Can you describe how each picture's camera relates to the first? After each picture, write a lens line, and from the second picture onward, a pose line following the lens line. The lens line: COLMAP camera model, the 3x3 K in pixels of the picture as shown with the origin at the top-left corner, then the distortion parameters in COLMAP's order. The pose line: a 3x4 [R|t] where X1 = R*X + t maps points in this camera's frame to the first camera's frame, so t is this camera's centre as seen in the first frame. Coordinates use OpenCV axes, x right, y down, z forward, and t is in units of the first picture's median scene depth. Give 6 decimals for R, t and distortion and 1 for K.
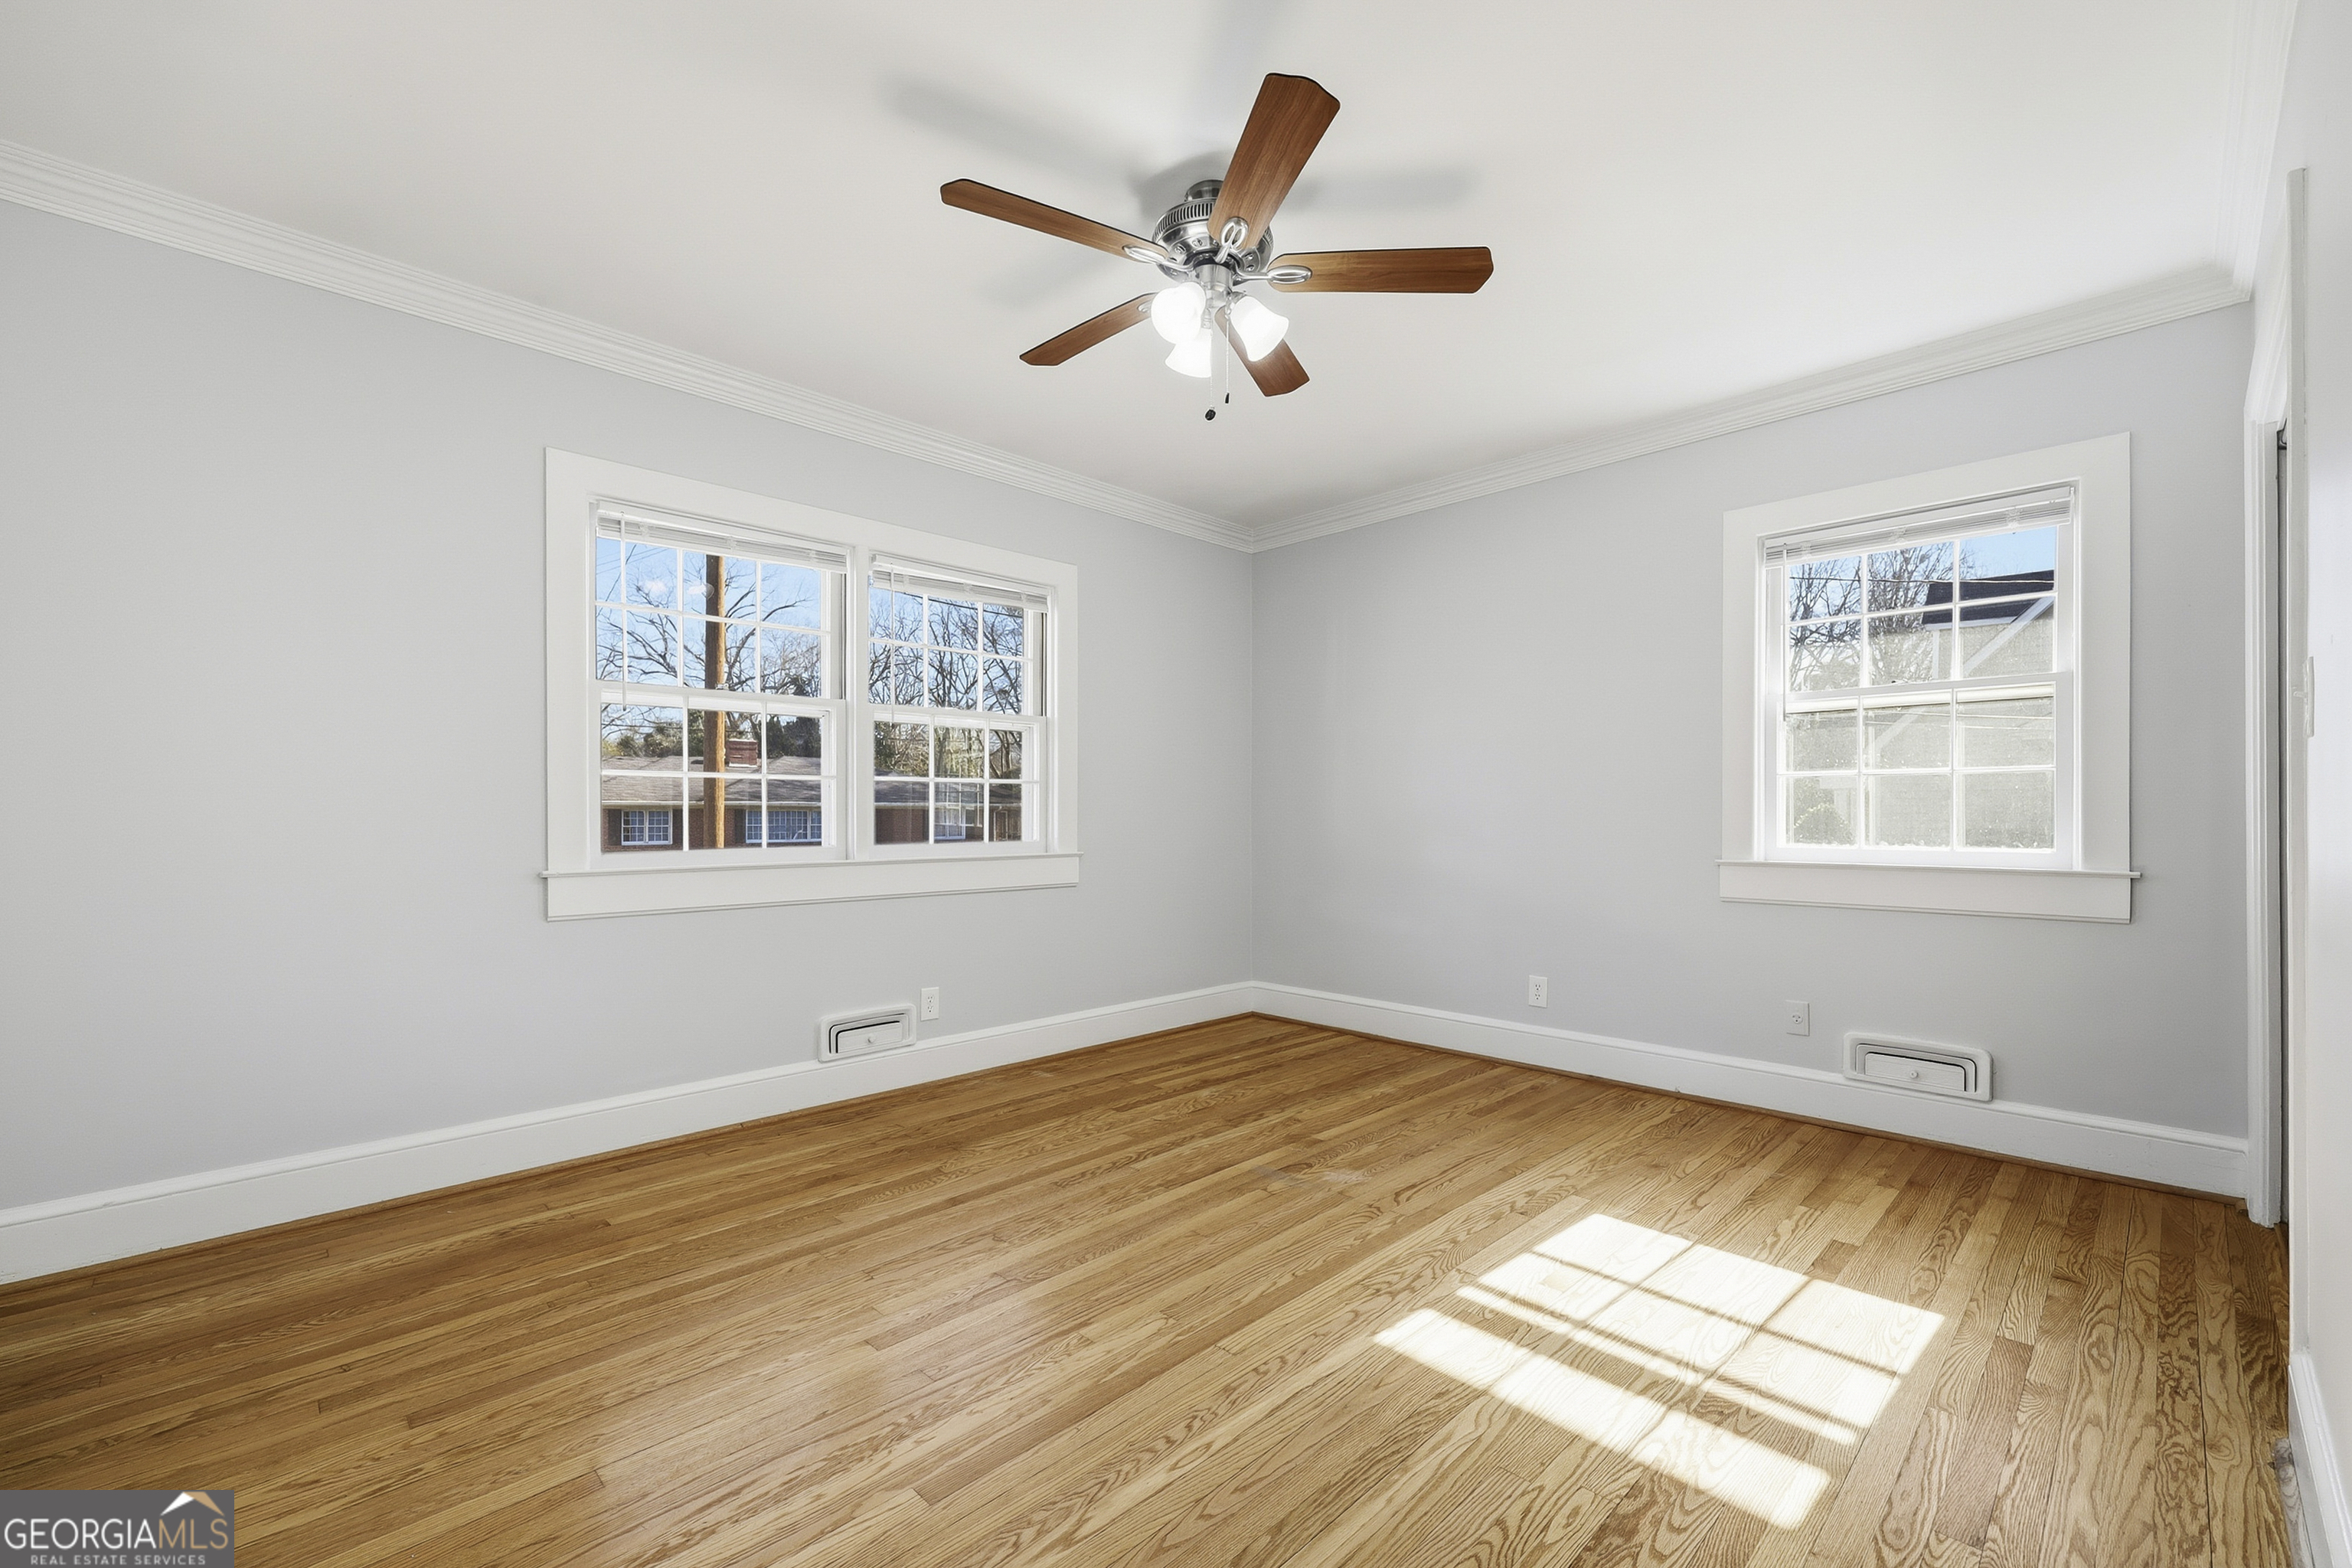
lens RADIAL K [[959.1, 0, 1198.4], [0, 959.1, 802.9], [0, 0, 1]] dist [0.000190, -0.000818]
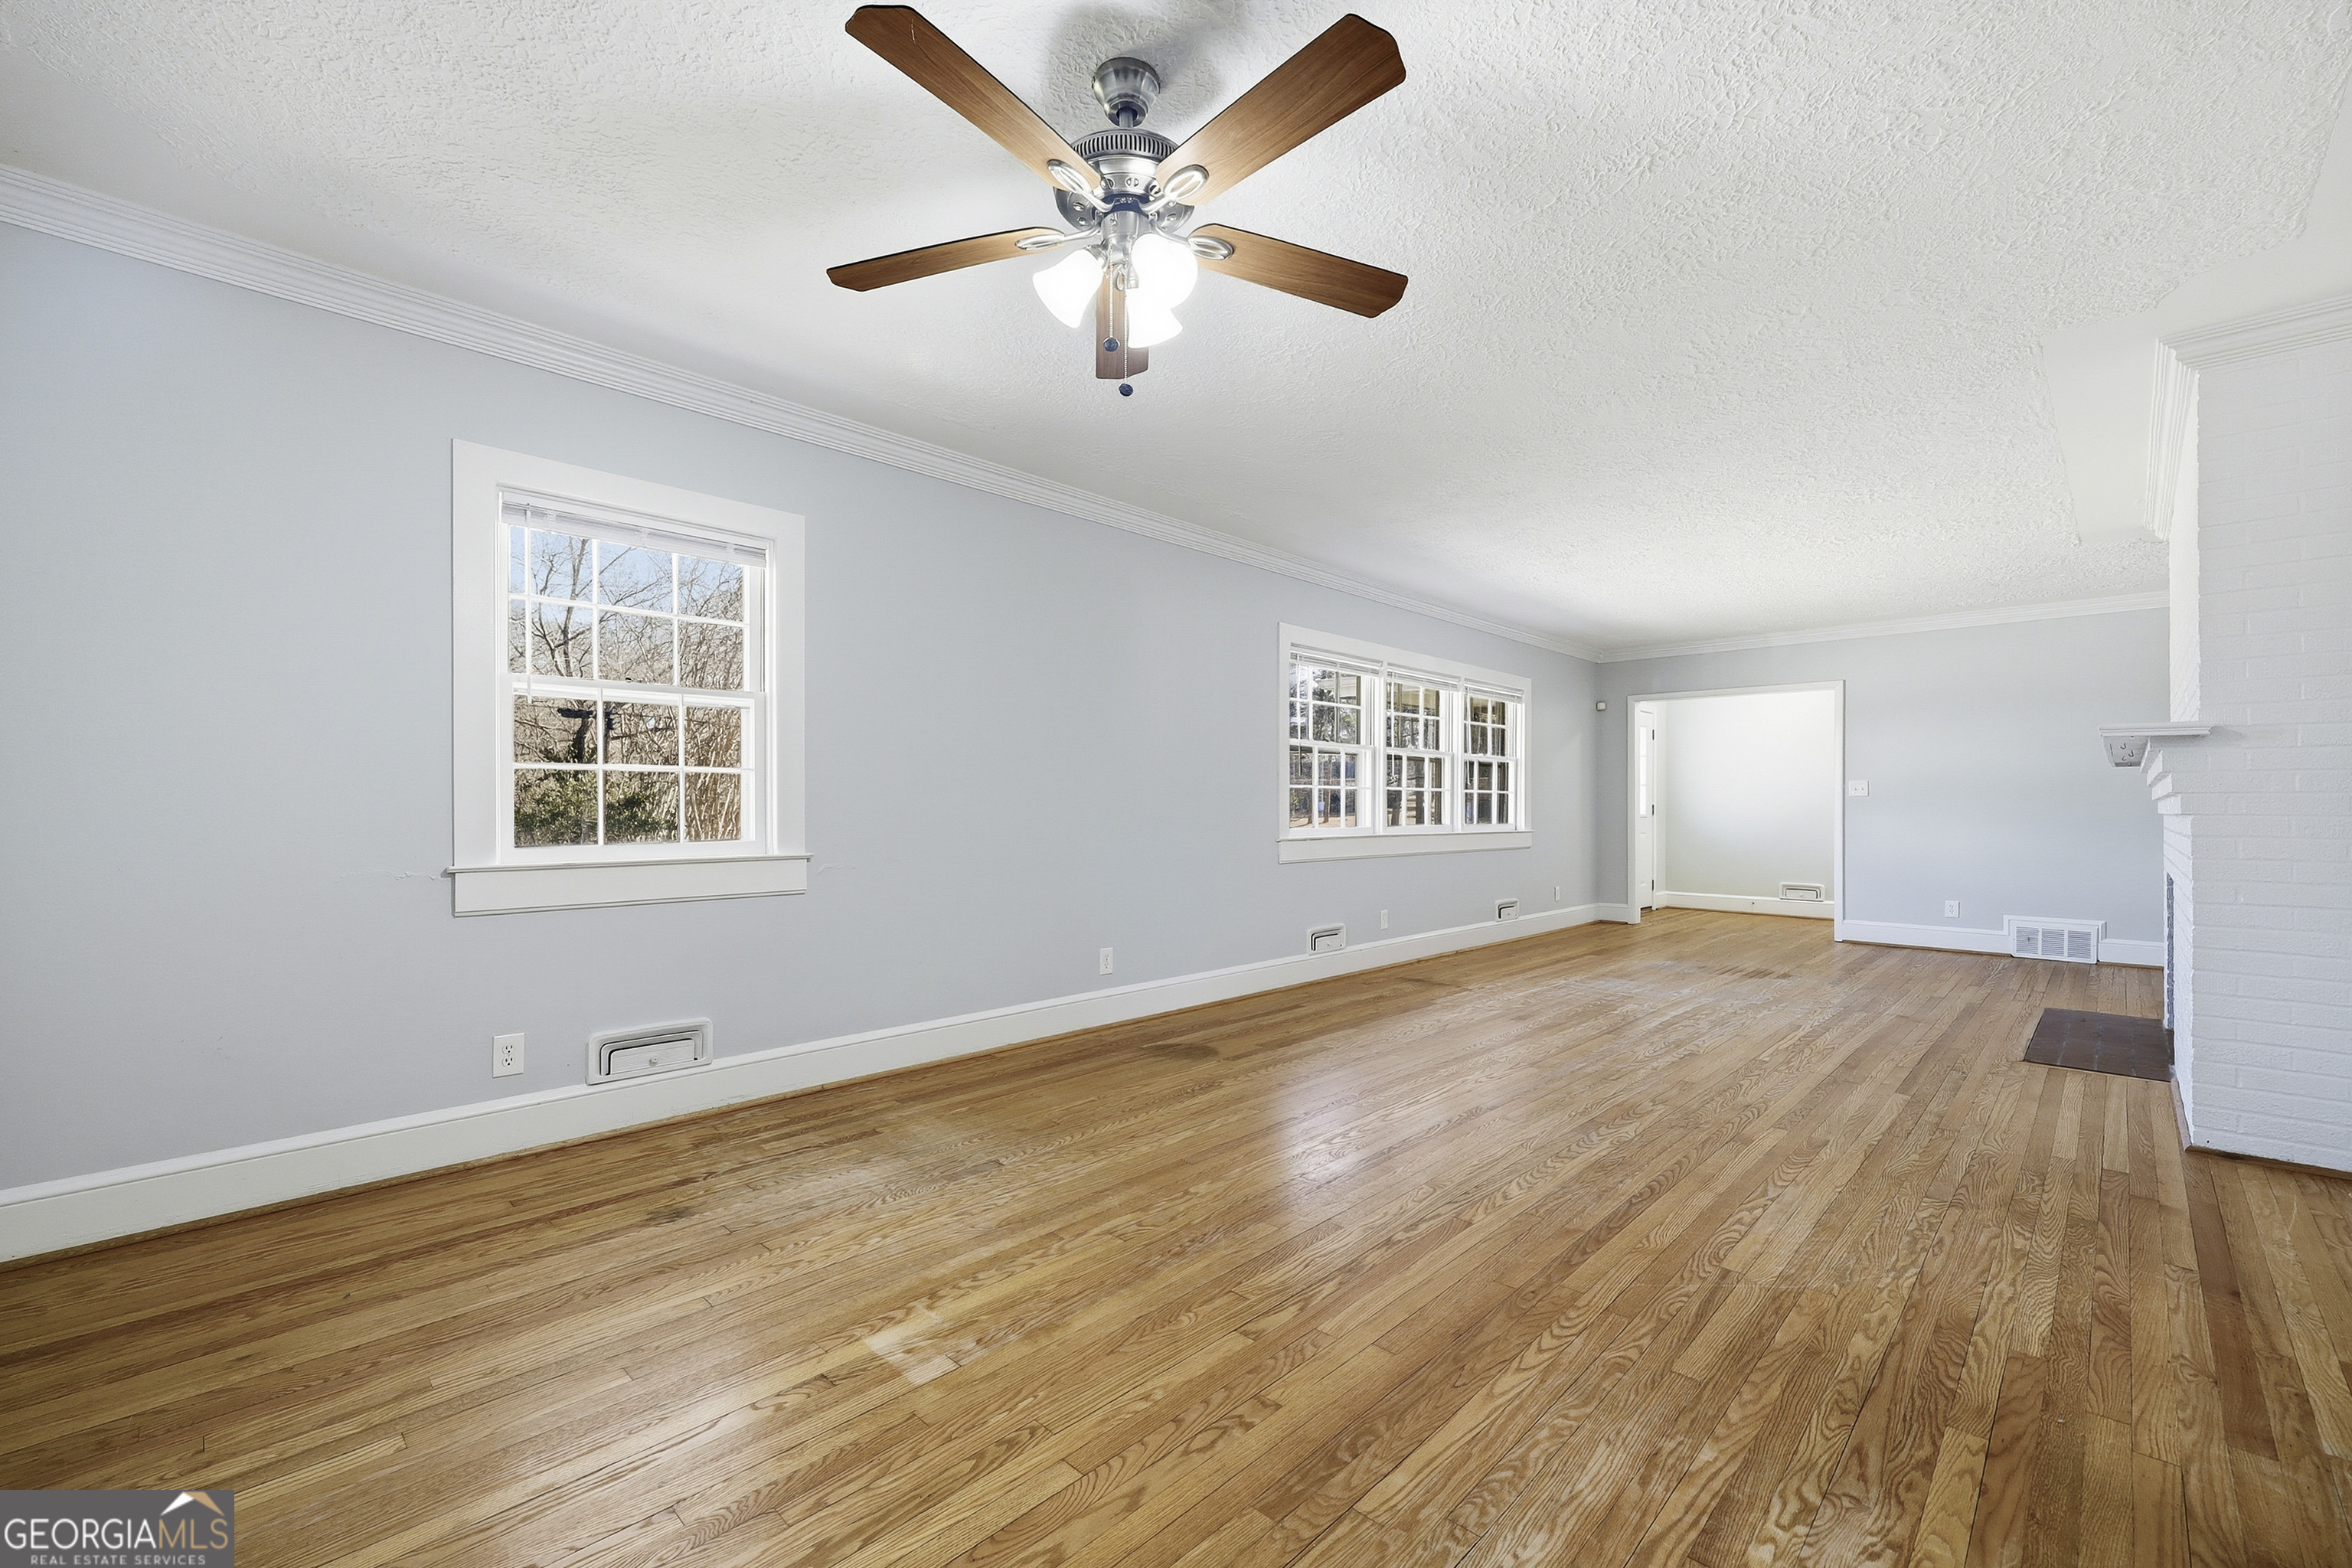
lens RADIAL K [[900.7, 0, 1173.7], [0, 900.7, 800.2], [0, 0, 1]] dist [-0.001283, -0.000085]
pose [[0.999740, -0.004315, -0.022384, 0.122668], [0.004424, 0.999979, 0.004830, 0.001349], [0.022363, -0.004928, 0.999738, 0.122960]]
